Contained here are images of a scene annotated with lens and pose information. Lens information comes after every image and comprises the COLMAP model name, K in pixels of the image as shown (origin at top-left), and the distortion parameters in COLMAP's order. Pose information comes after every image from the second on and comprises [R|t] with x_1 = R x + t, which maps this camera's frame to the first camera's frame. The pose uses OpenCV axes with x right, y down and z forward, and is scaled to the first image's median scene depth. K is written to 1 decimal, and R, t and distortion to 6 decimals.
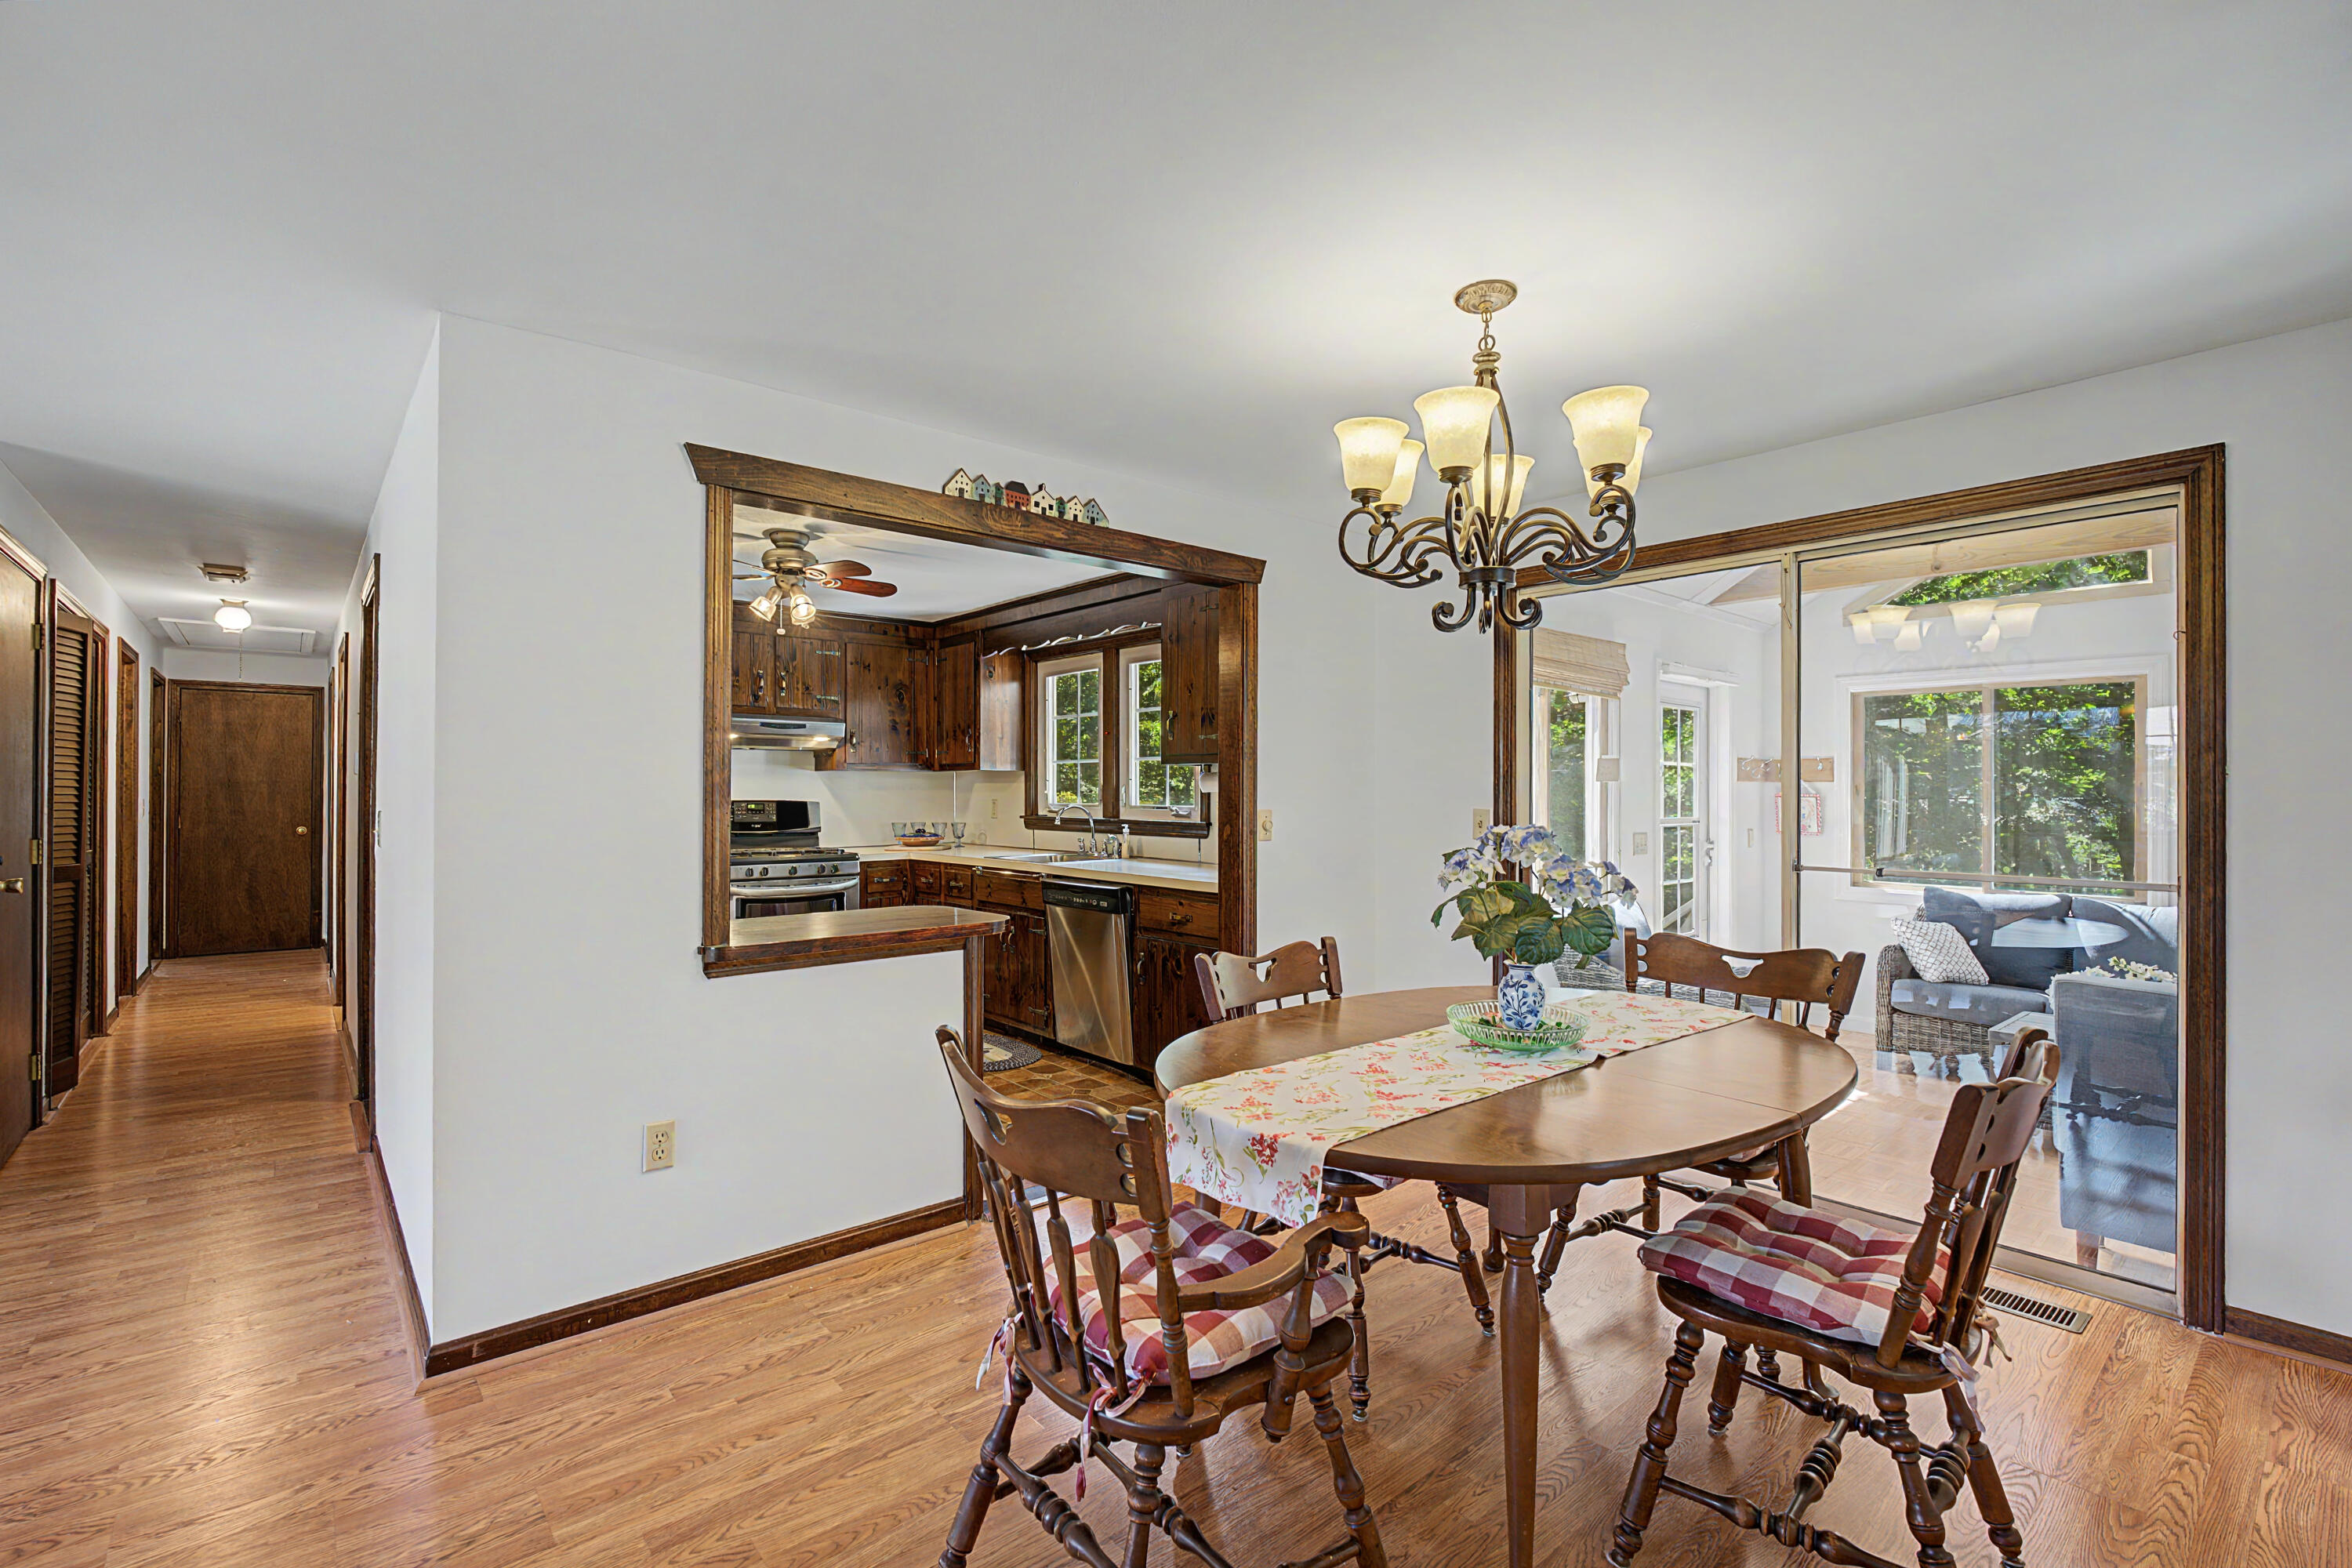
lens RADIAL K [[1077.2, 0, 1214.9], [0, 1077.2, 789.0], [0, 0, 1]] dist [-0.014207, -0.000240]
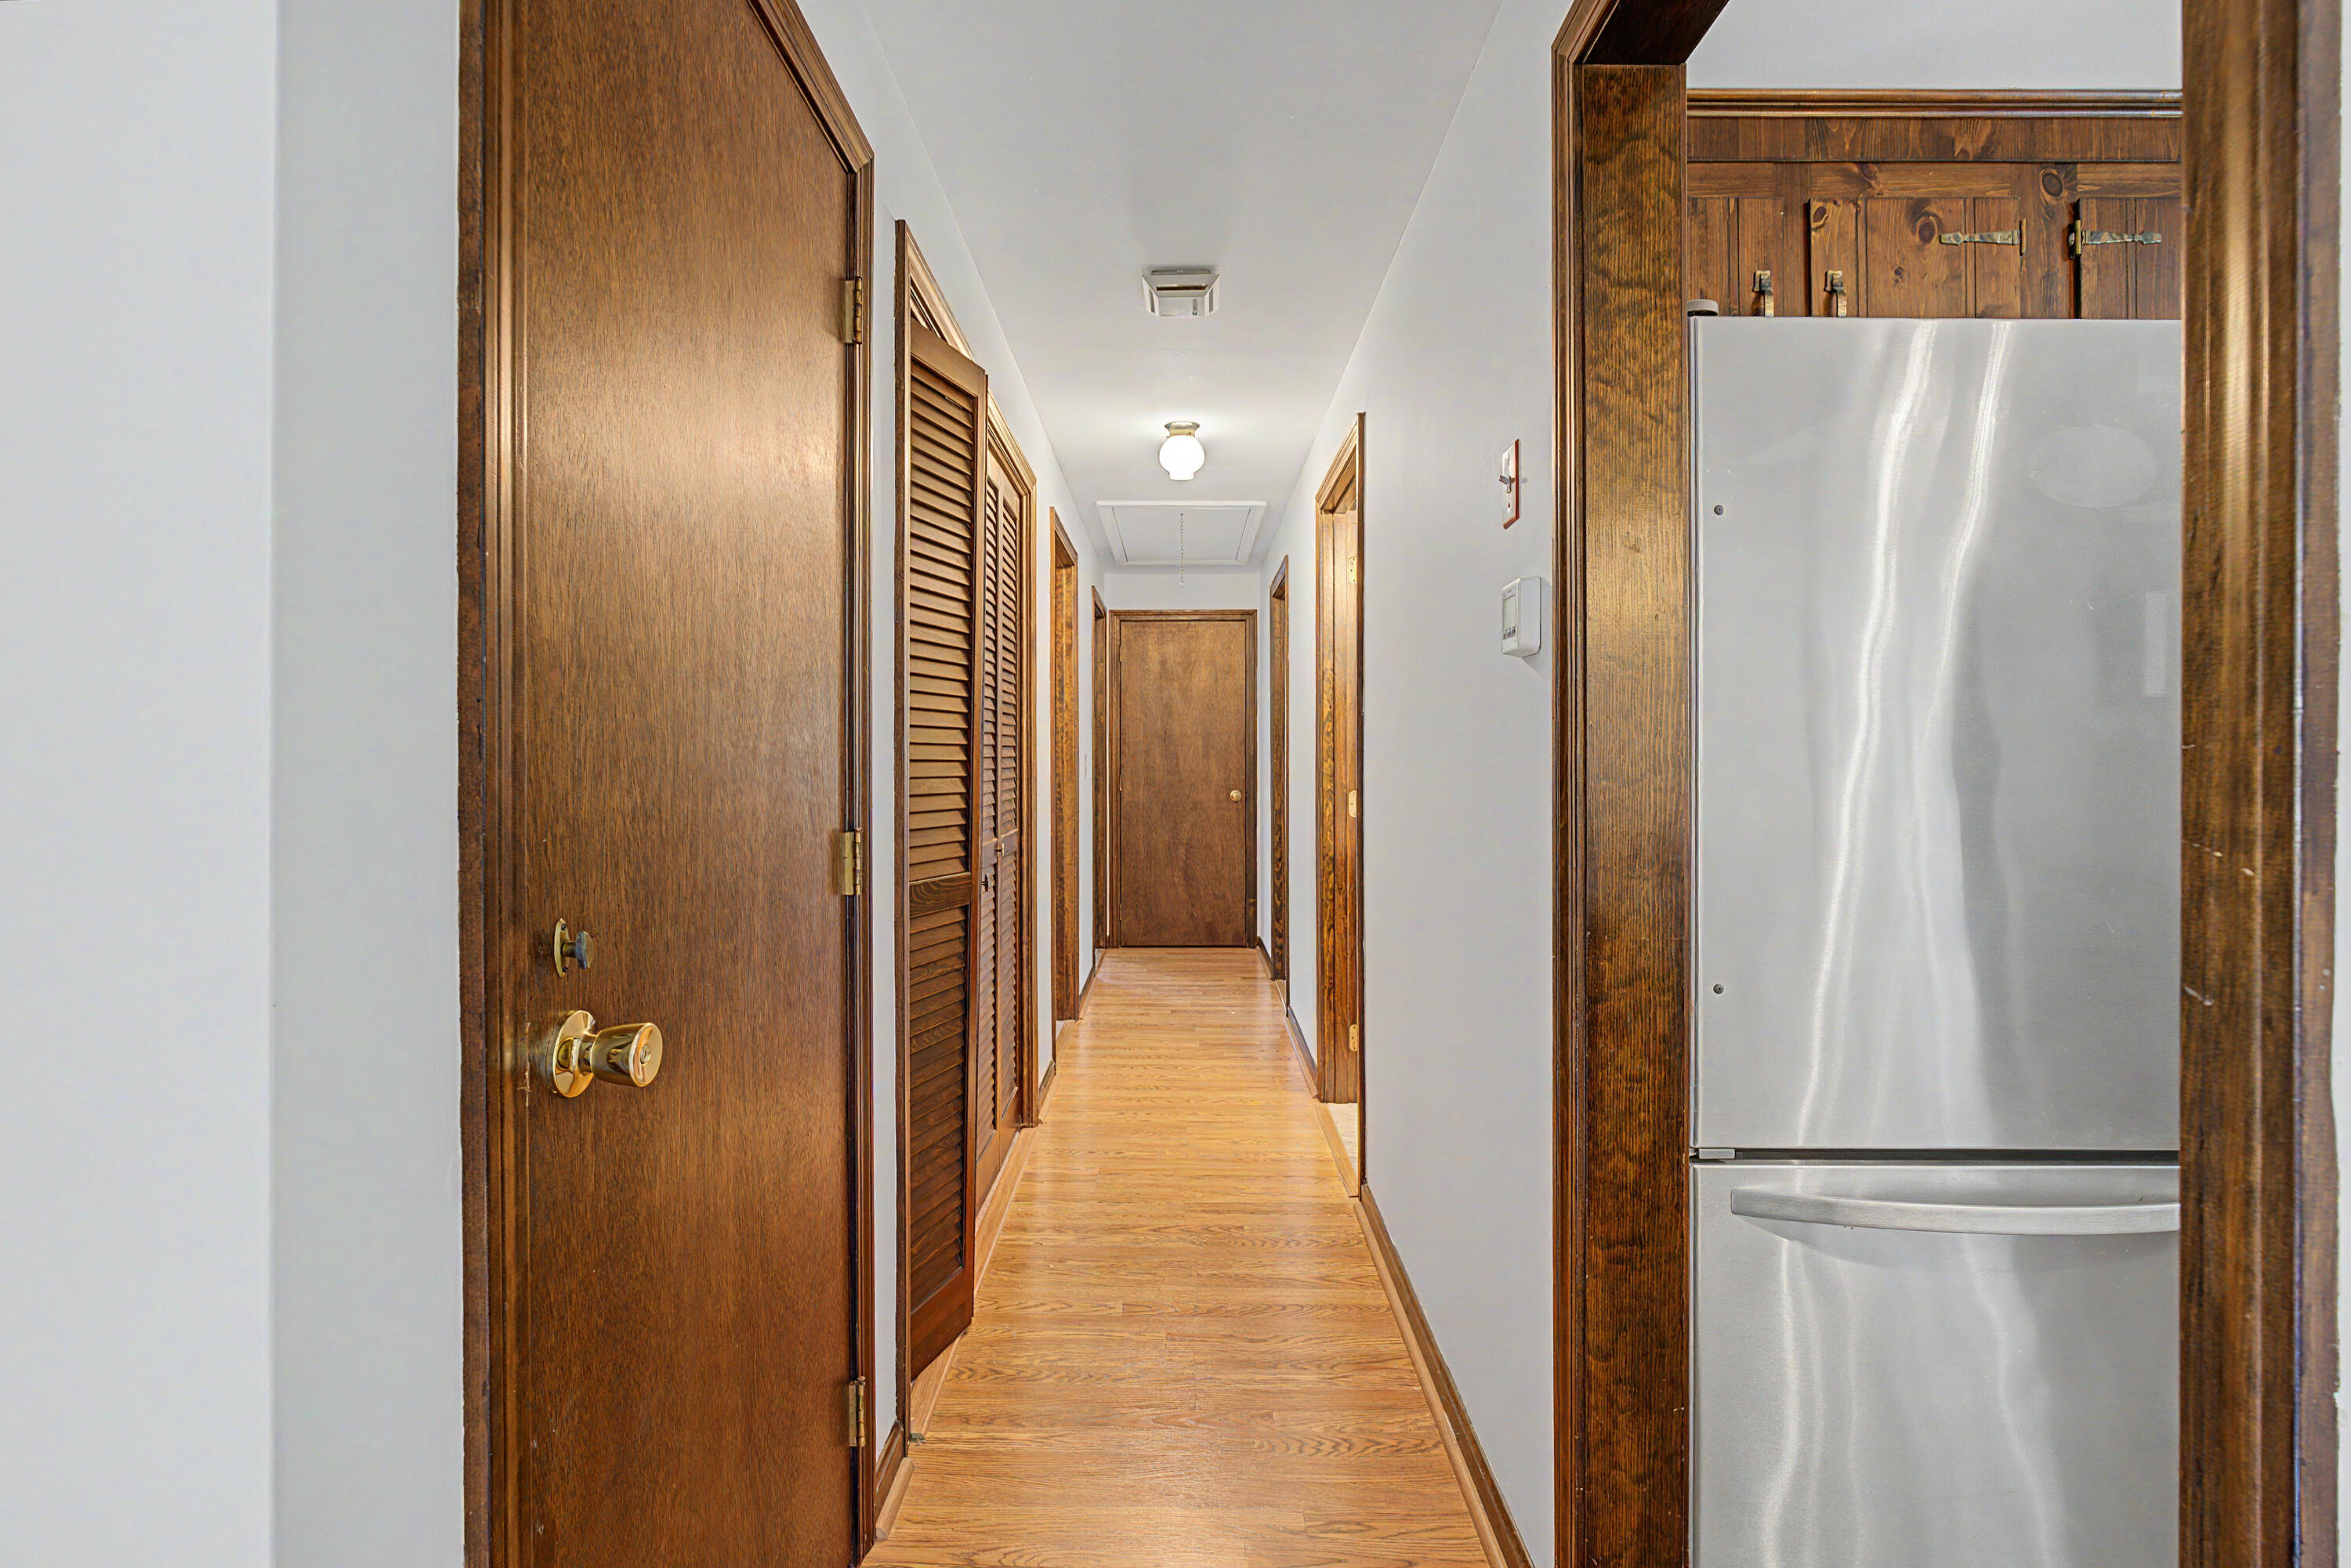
lens RADIAL K [[1068.4, 0, 1179.0], [0, 1068.4, 772.8], [0, 0, 1]] dist [-0.004799, 0.000256]
pose [[0.754000, 0.005526, -0.656851, -0.392839], [0.006074, 0.999863, 0.015383, 0.010682], [0.656846, -0.015588, 0.753863, 0.401822]]
